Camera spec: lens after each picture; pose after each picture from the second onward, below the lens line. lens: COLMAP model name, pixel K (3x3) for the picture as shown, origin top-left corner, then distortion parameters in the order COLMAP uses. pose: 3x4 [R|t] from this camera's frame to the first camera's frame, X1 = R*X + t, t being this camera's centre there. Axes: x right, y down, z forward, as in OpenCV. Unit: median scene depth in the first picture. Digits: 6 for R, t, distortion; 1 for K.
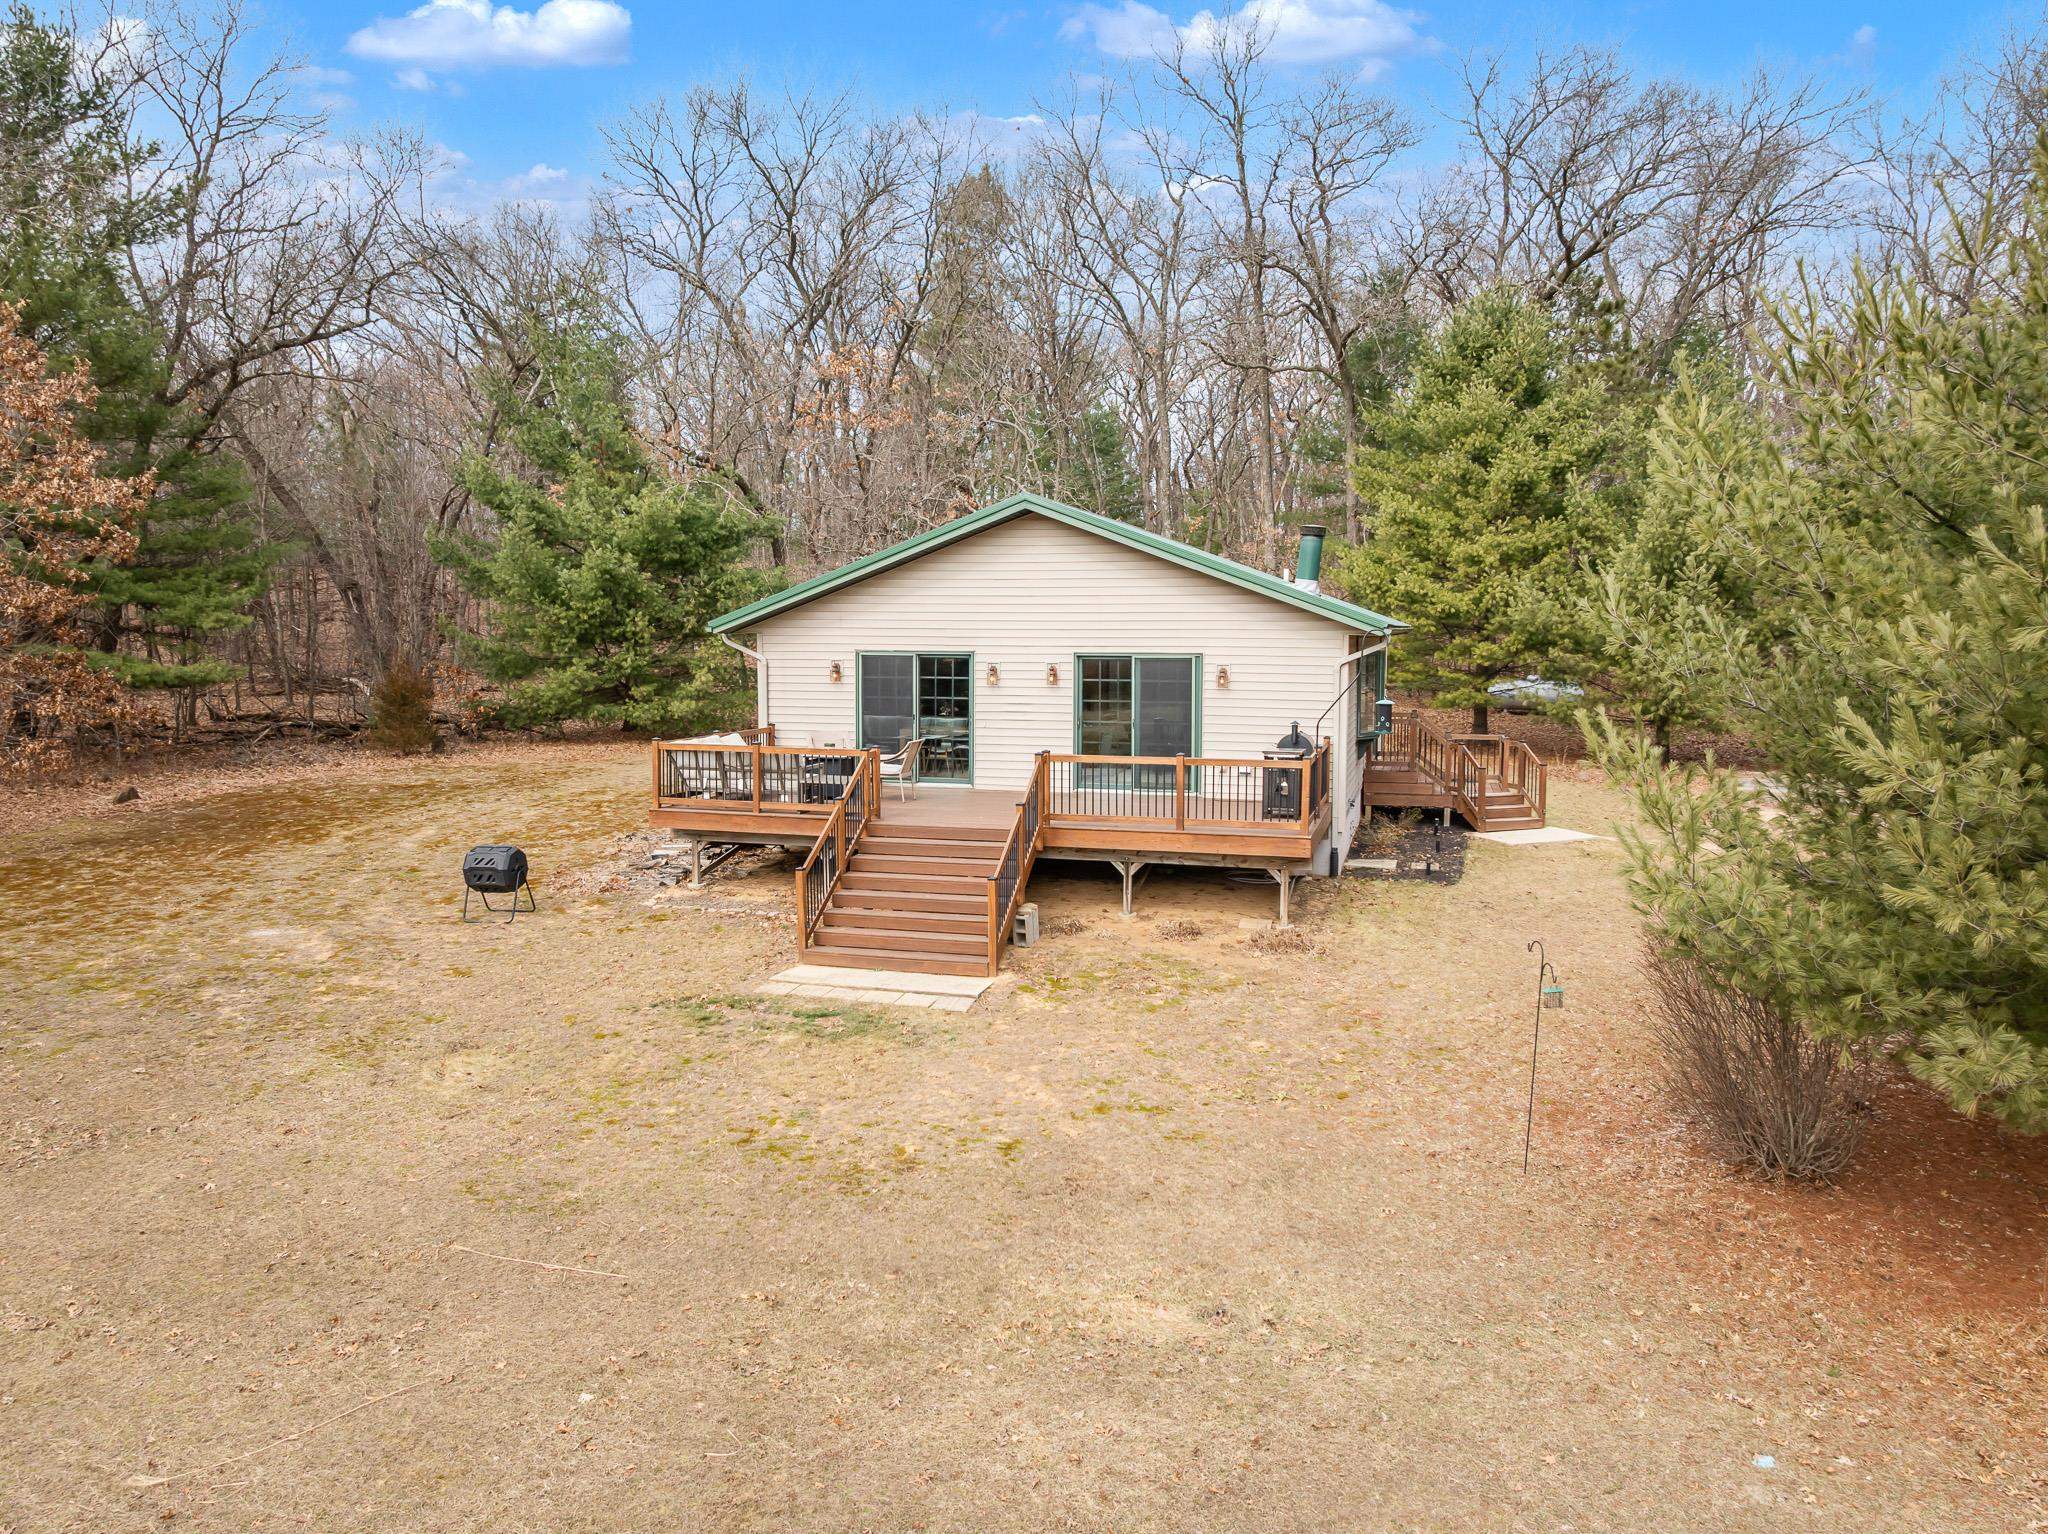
lens RADIAL K [[1444.2, 0, 1037.9], [0, 1444.2, 765.7], [0, 0, 1]] dist [-0.023915, 0.009697]
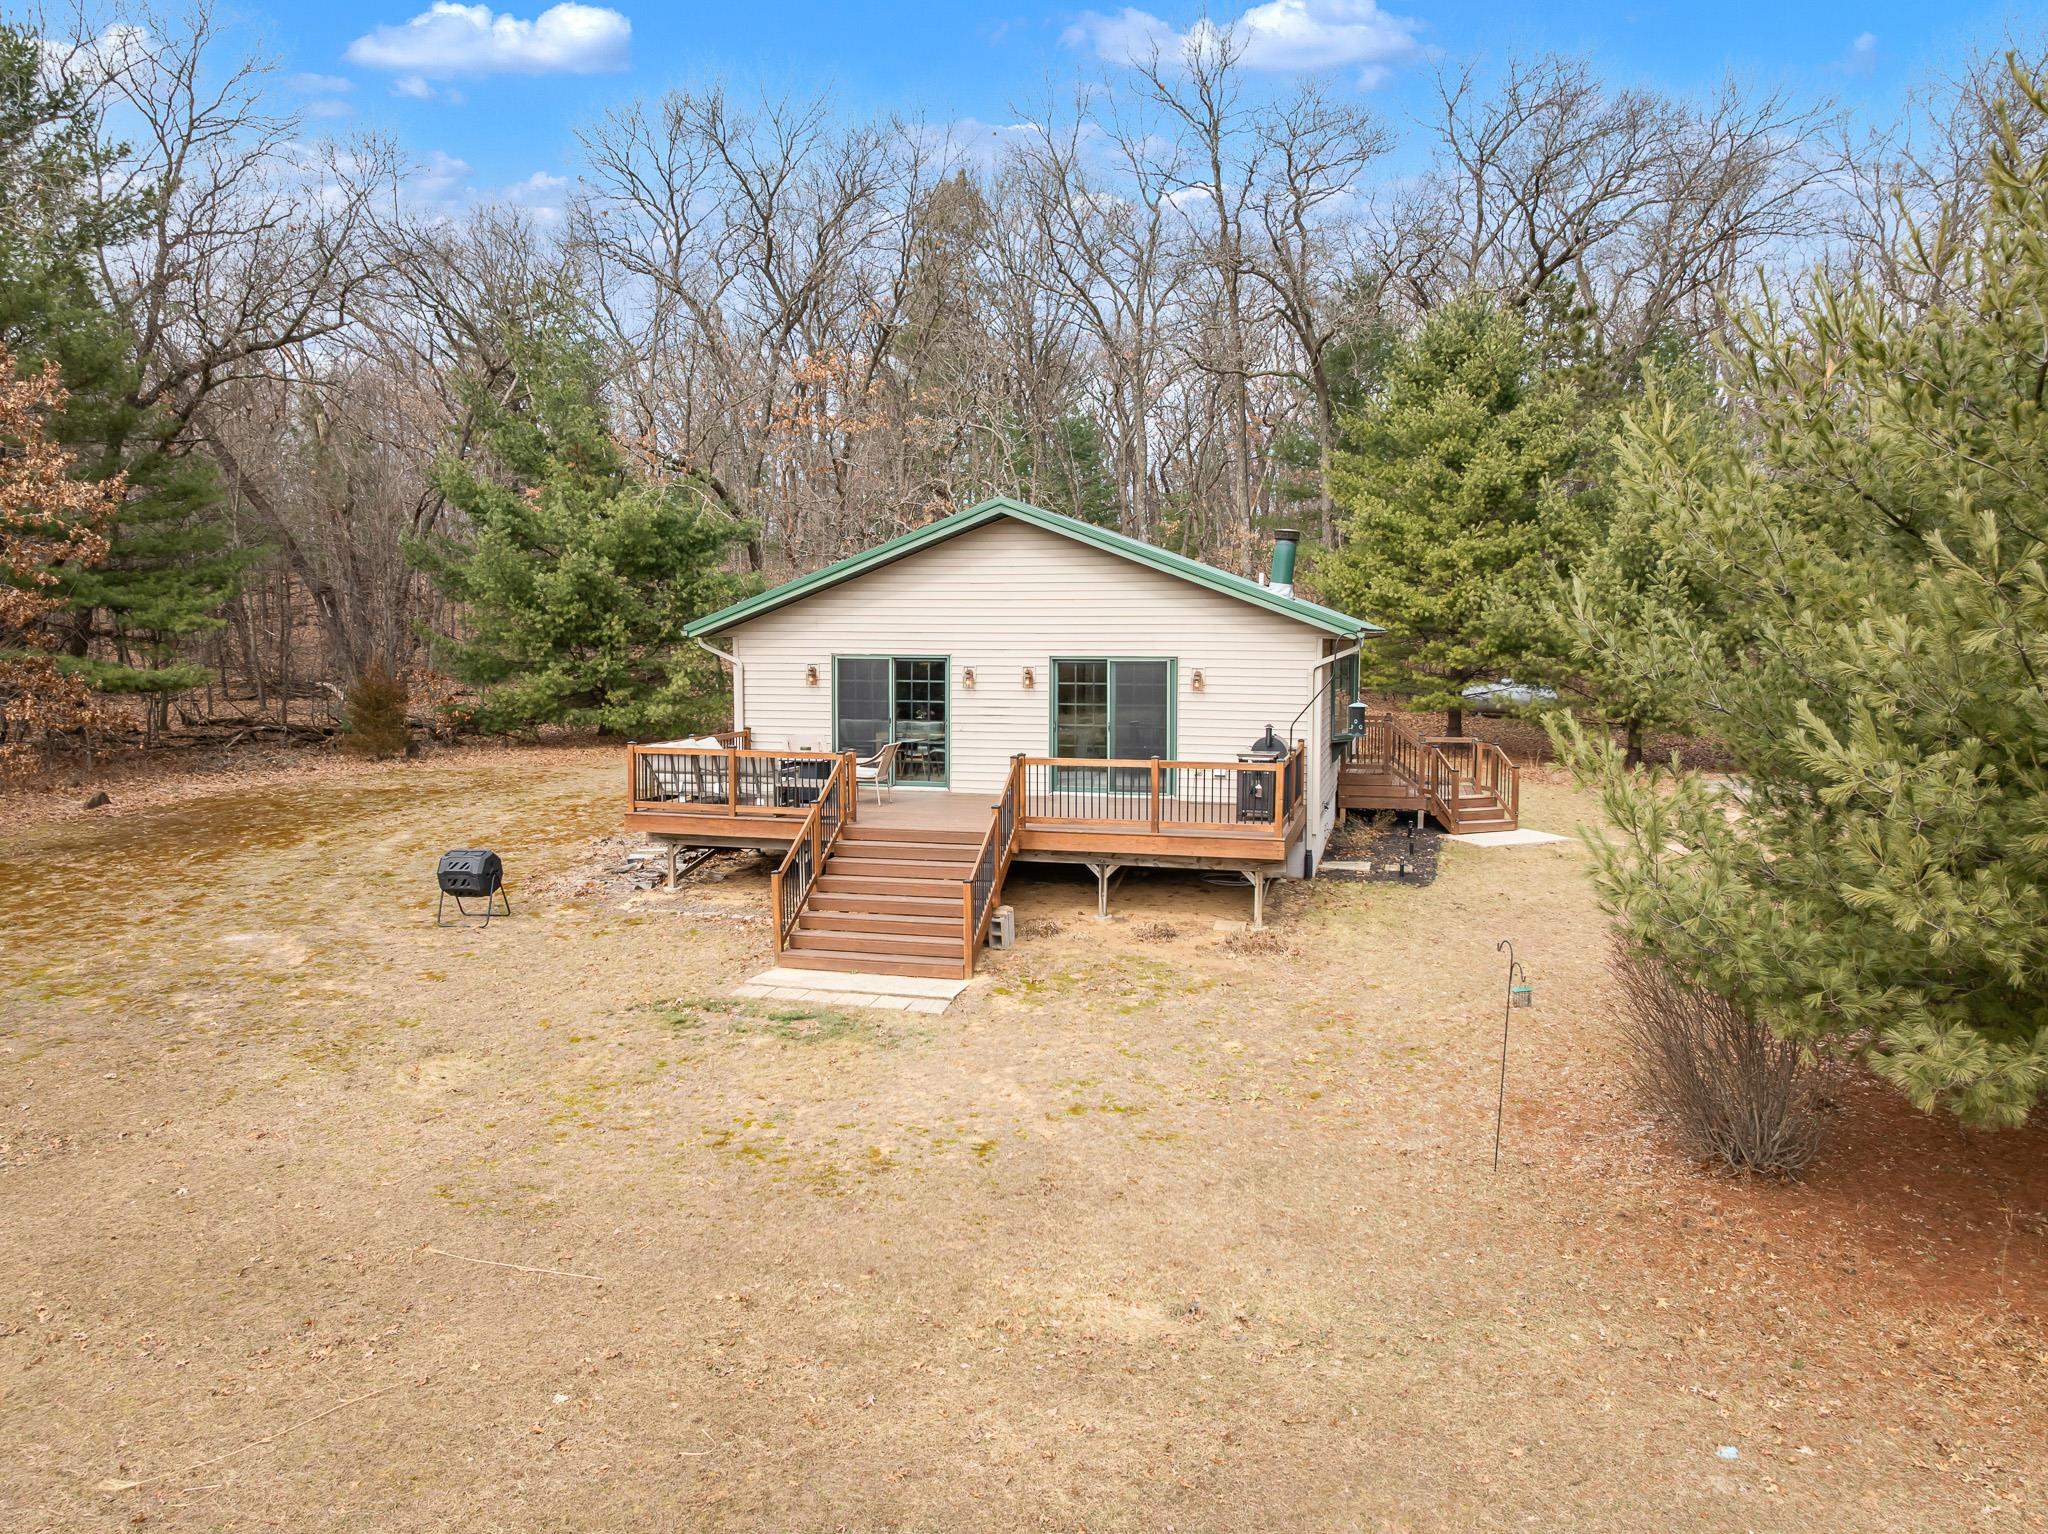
lens RADIAL K [[1444.2, 0, 1037.9], [0, 1444.2, 765.7], [0, 0, 1]] dist [-0.023915, 0.009697]
pose [[0.999888, -0.001732, 0.014868, 0.001931], [0.001772, 0.999995, -0.002687, 0.000532], [-0.014863, 0.002713, 0.999886, -0.003640]]
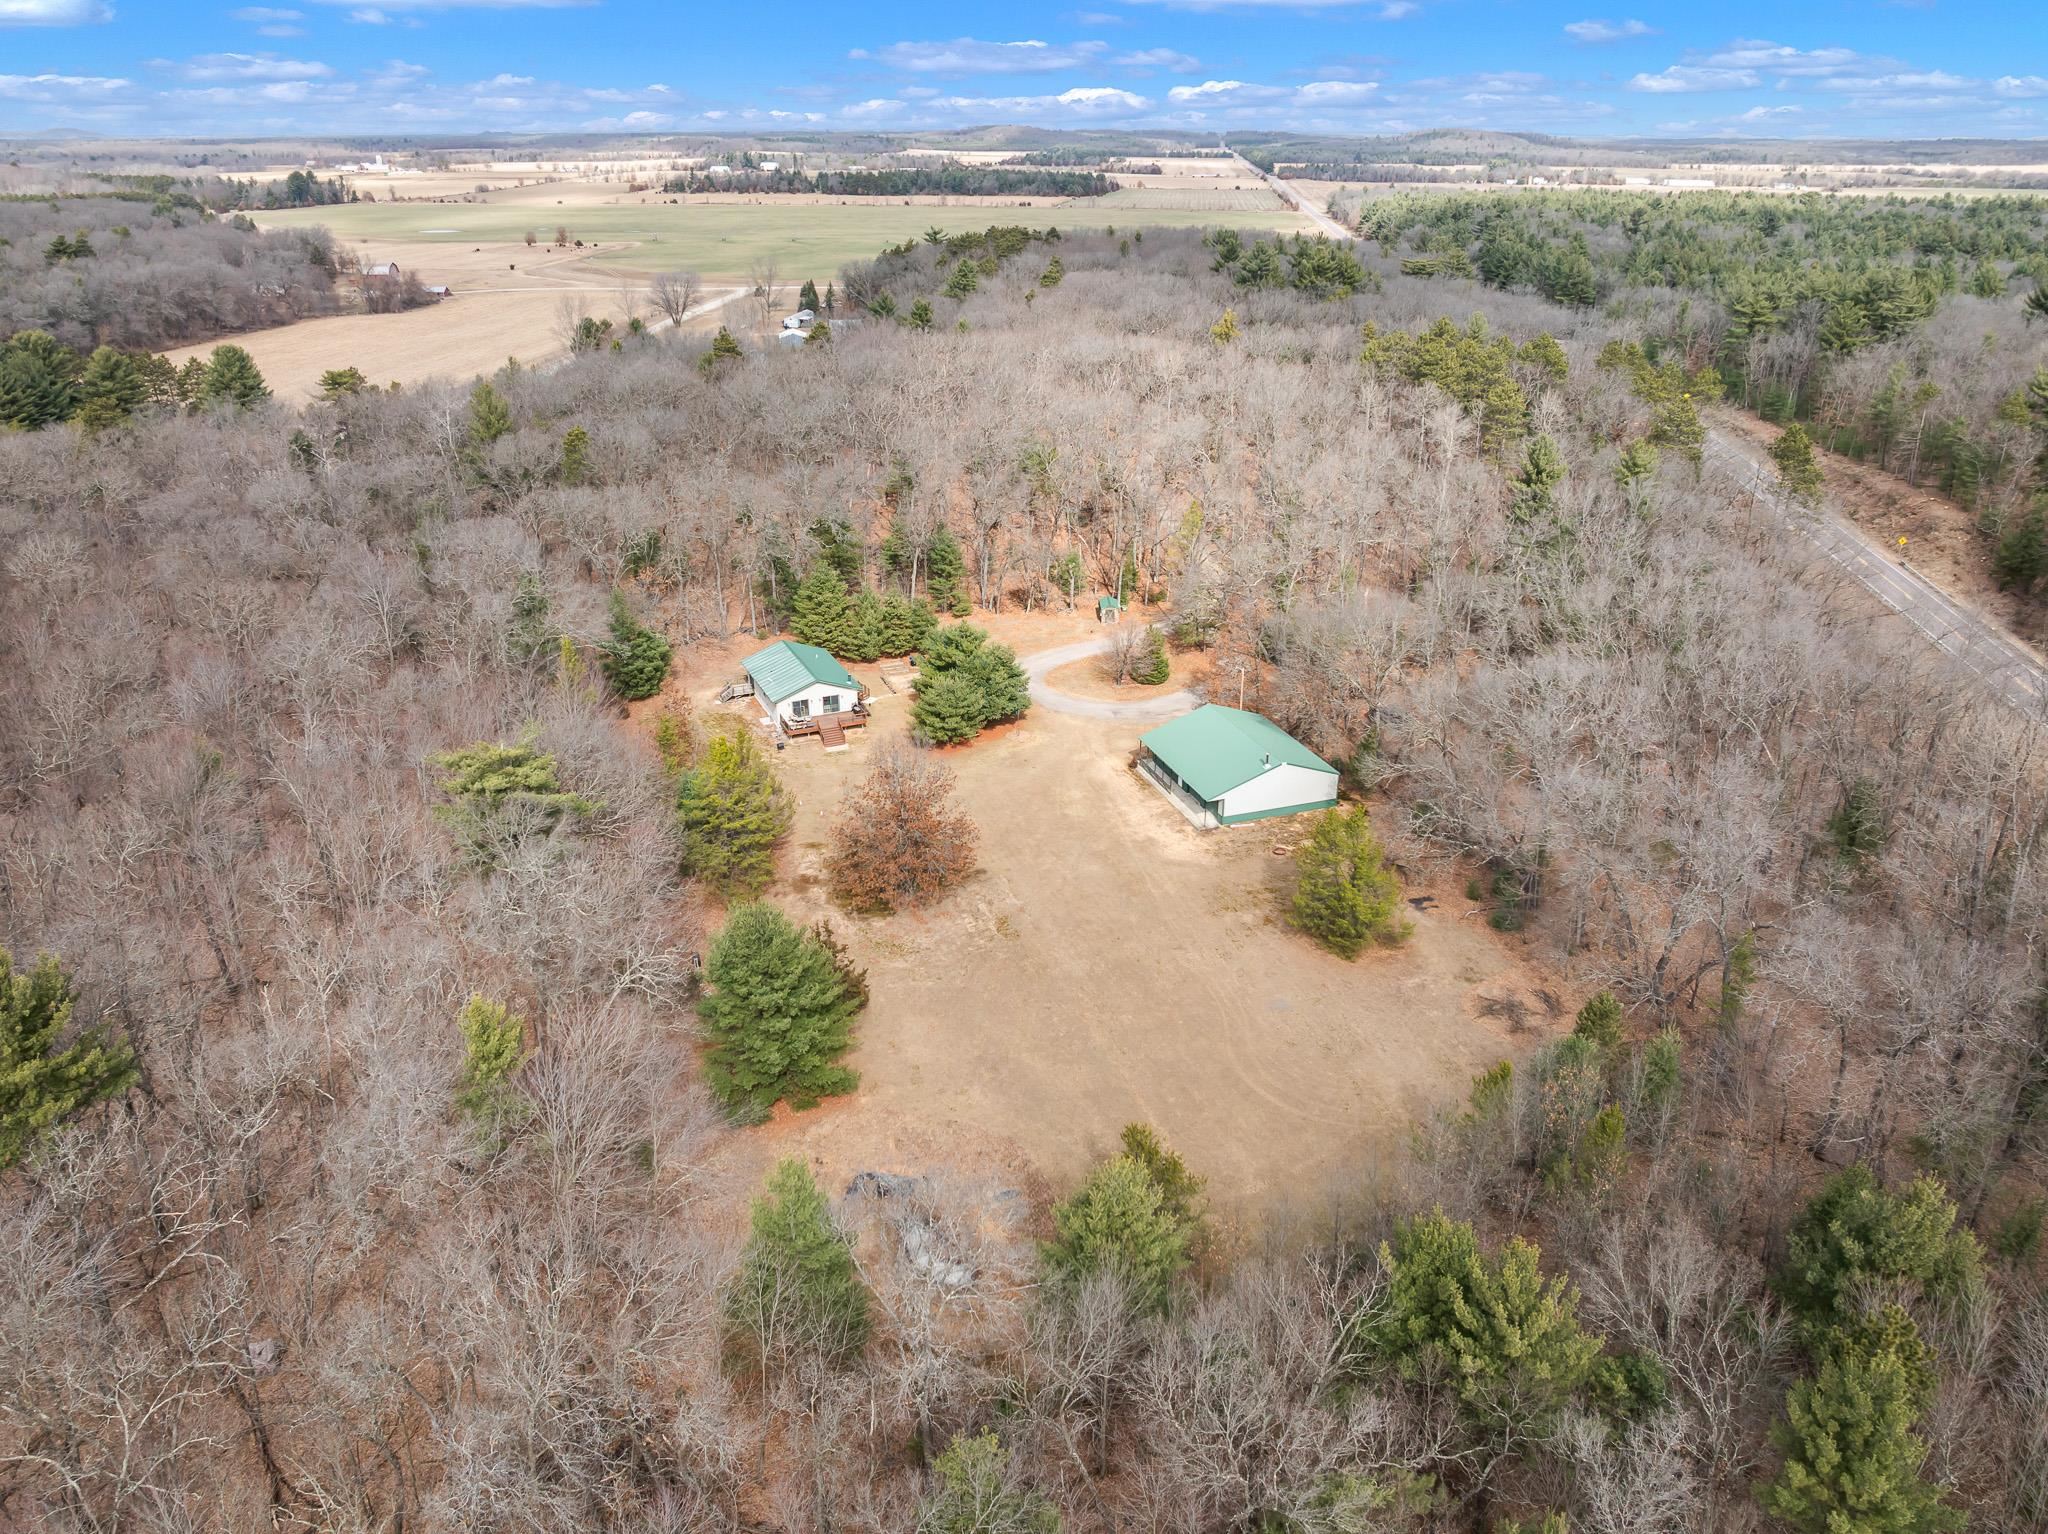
lens RADIAL K [[1449.1, 0, 1030.8], [0, 1449.1, 755.9], [0, 0, 1]] dist [-0.035760, -0.009871]
pose [[0.765869, -0.259191, 0.588442, -3.965912], [0.058518, 0.939455, 0.337639, -2.462320], [-0.640328, -0.224153, 0.734667, -5.732441]]
